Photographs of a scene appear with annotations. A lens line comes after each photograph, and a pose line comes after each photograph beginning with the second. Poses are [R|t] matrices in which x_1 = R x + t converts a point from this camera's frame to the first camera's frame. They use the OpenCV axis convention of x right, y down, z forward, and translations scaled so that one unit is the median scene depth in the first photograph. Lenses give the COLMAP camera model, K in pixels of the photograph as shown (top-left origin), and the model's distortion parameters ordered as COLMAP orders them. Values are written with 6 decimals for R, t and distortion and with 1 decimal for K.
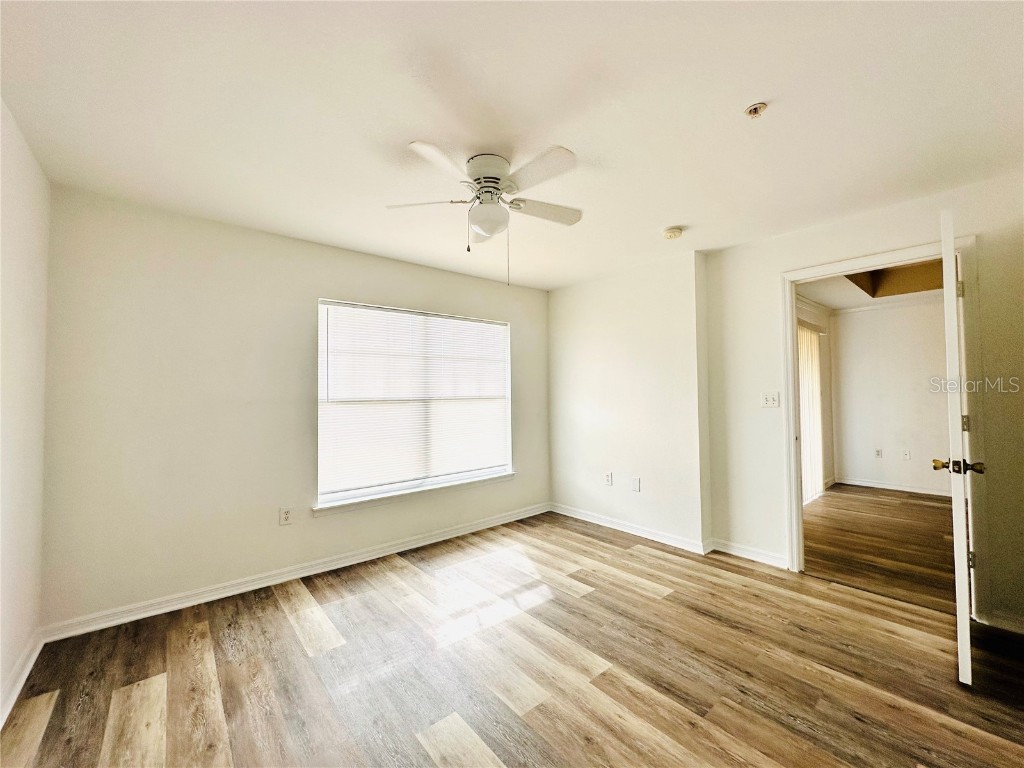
lens RADIAL K [[410.9, 0, 506.9], [0, 410.9, 386.8], [0, 0, 1]] dist [-0.006932, 0.000881]
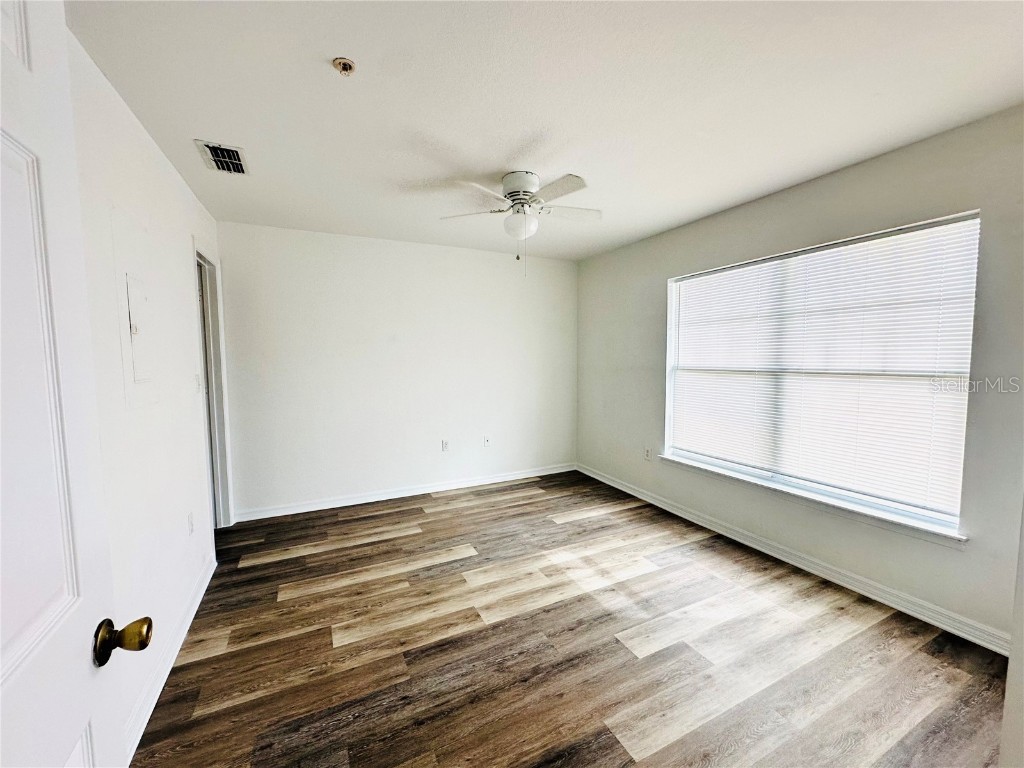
lens RADIAL K [[407.6, 0, 513.2], [0, 407.6, 383.3], [0, 0, 1]] dist [-0.000799, 0.000307]
pose [[-0.227253, 0.082825, -0.970307, 0.992255], [0.033789, 0.996447, 0.077142, -0.033695], [0.973249, -0.015255, -0.229244, 1.061982]]
